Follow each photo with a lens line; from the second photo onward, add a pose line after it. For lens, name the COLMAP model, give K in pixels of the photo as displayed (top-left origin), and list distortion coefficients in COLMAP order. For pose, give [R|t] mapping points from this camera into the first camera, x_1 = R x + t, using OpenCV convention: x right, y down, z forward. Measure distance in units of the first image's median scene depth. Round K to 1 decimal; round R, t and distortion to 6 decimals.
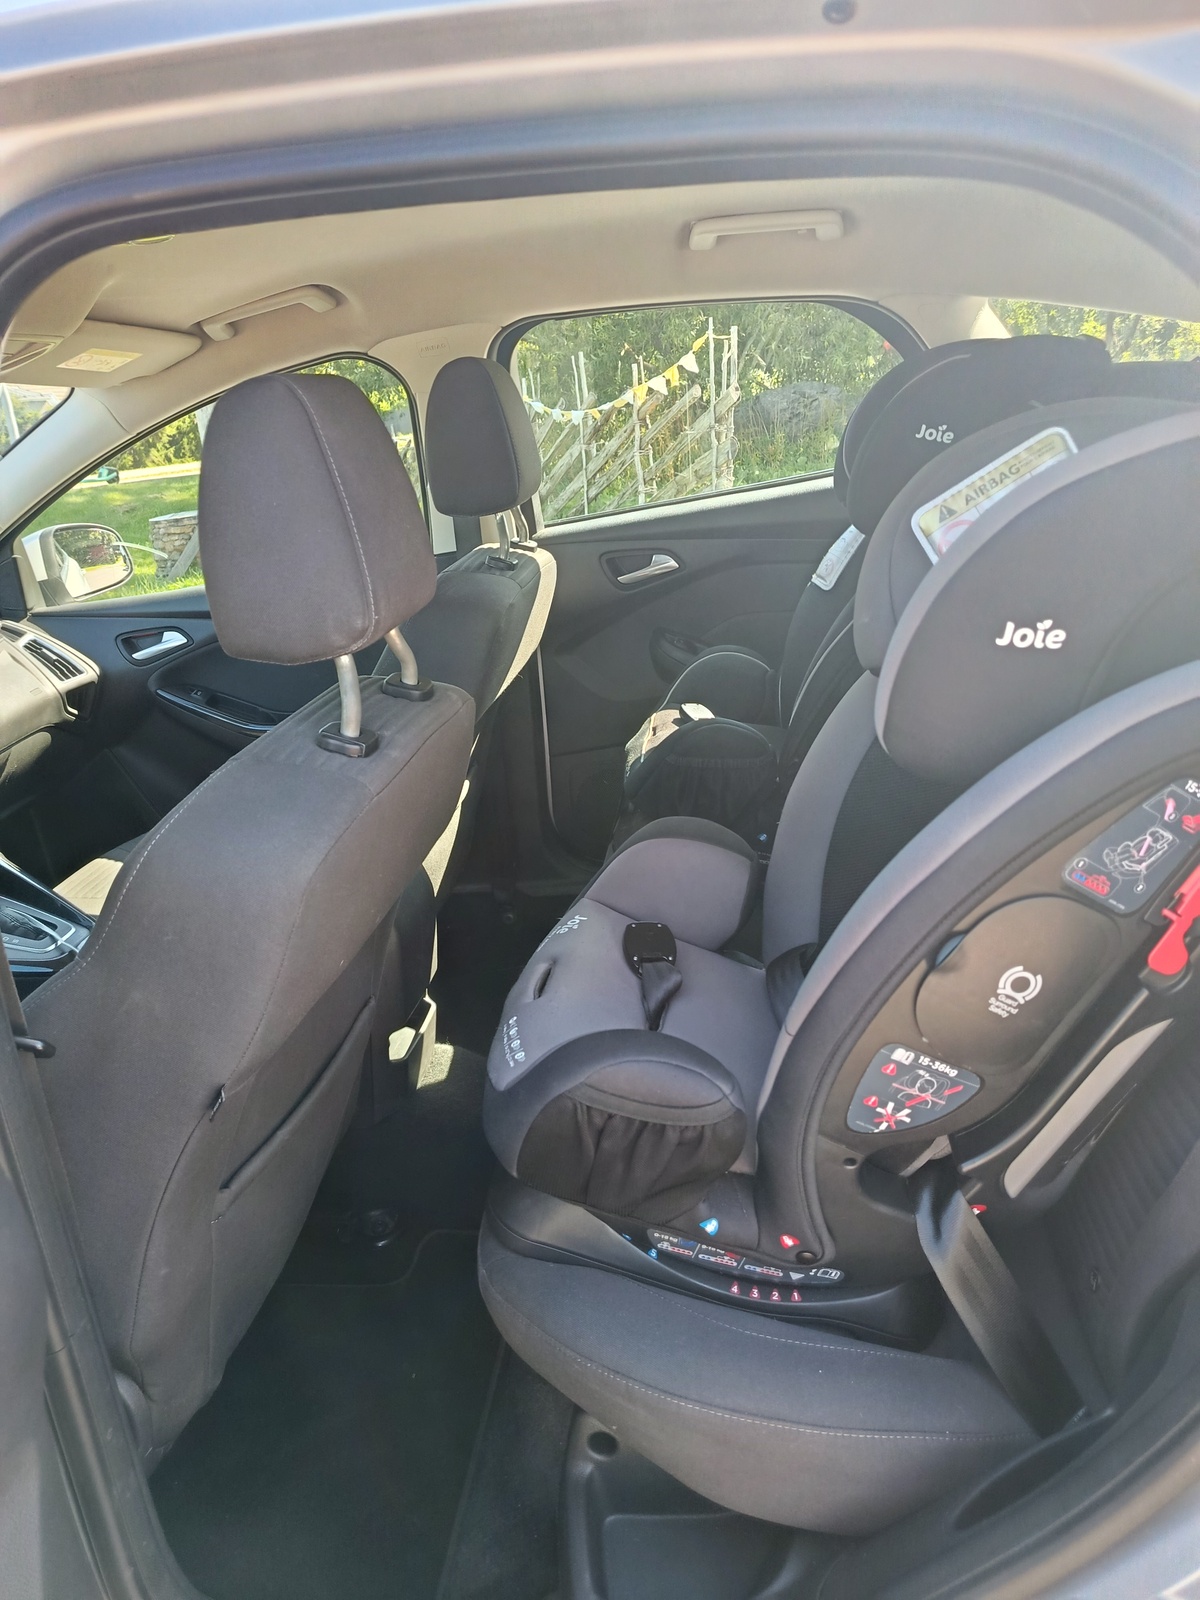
lens RADIAL K [[1124.3, 0, 607.2], [0, 1124.3, 794.7], [0, 0, 1]] dist [0.018513, -0.011854]
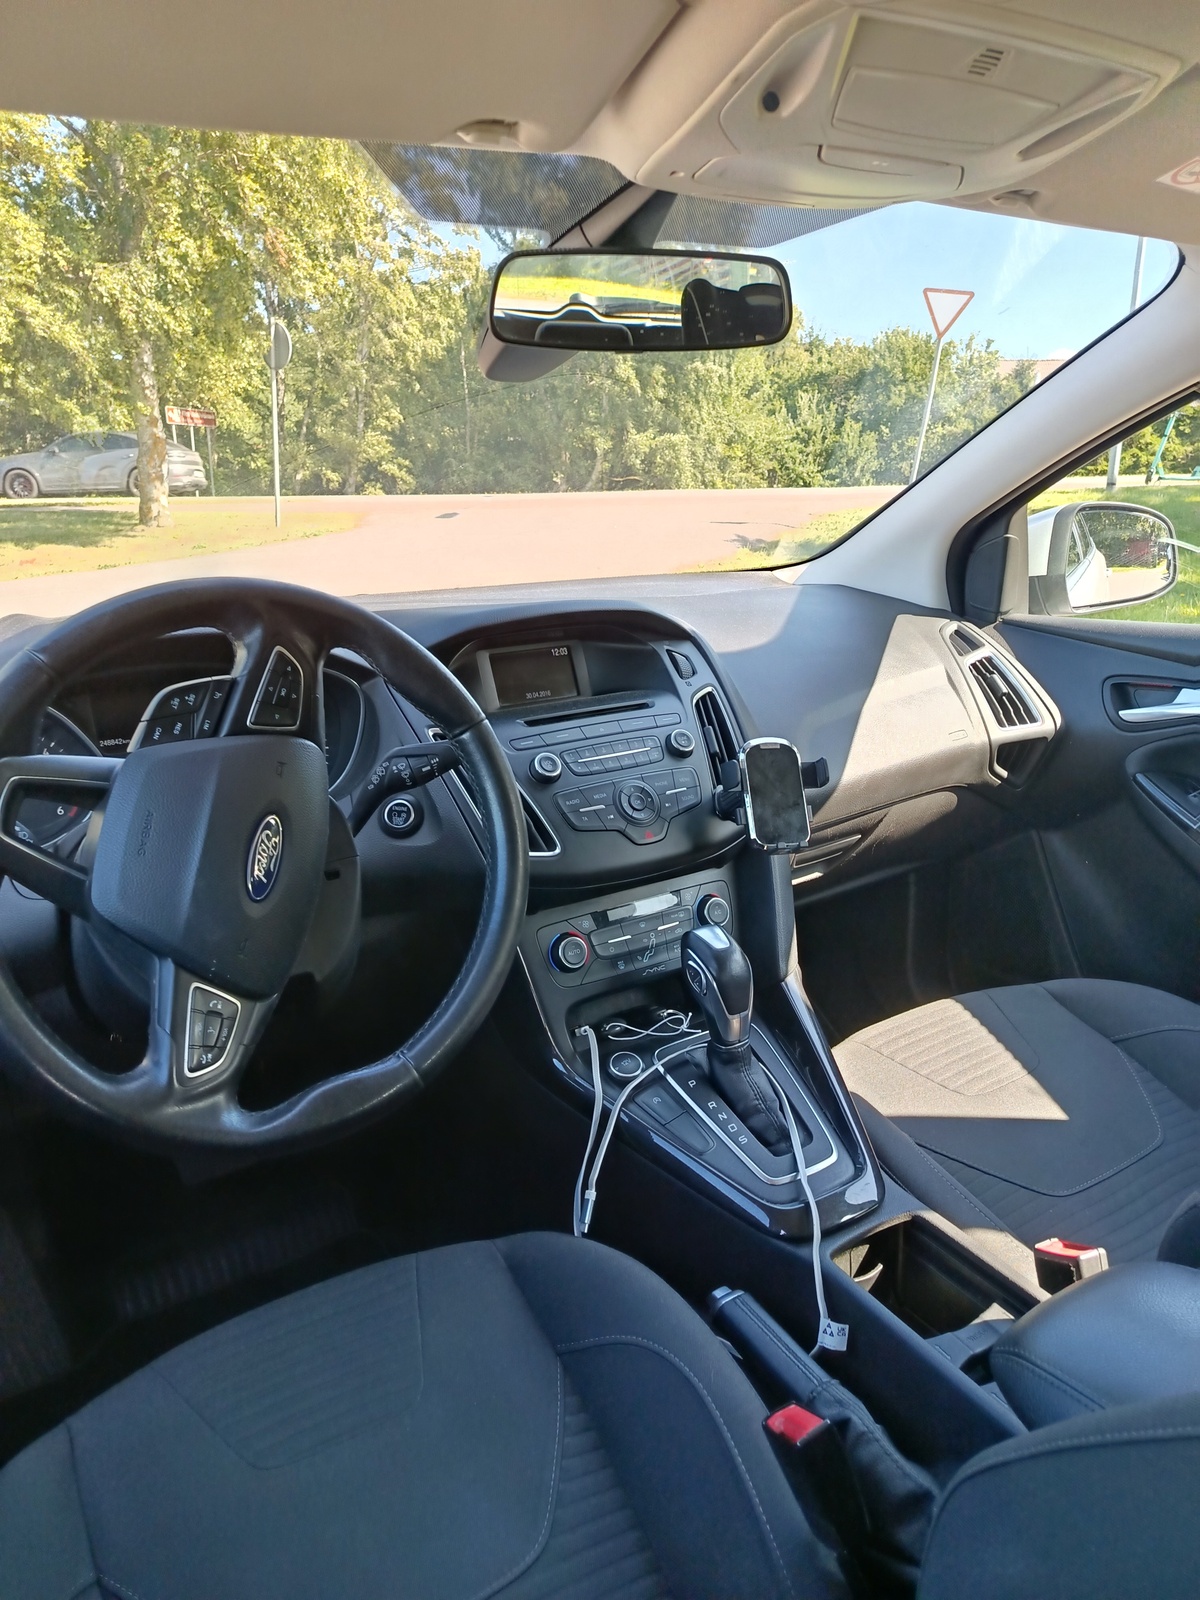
lens RADIAL K [[1124.3, 0, 601.7], [0, 1124.3, 800.8], [0, 0, 1]] dist [0.018513, -0.011854]
pose [[0.636622, 0.309188, -0.706481, -0.142969], [-0.304218, 0.942503, 0.138346, -0.077213], [0.708636, 0.126850, 0.694078, 0.361145]]
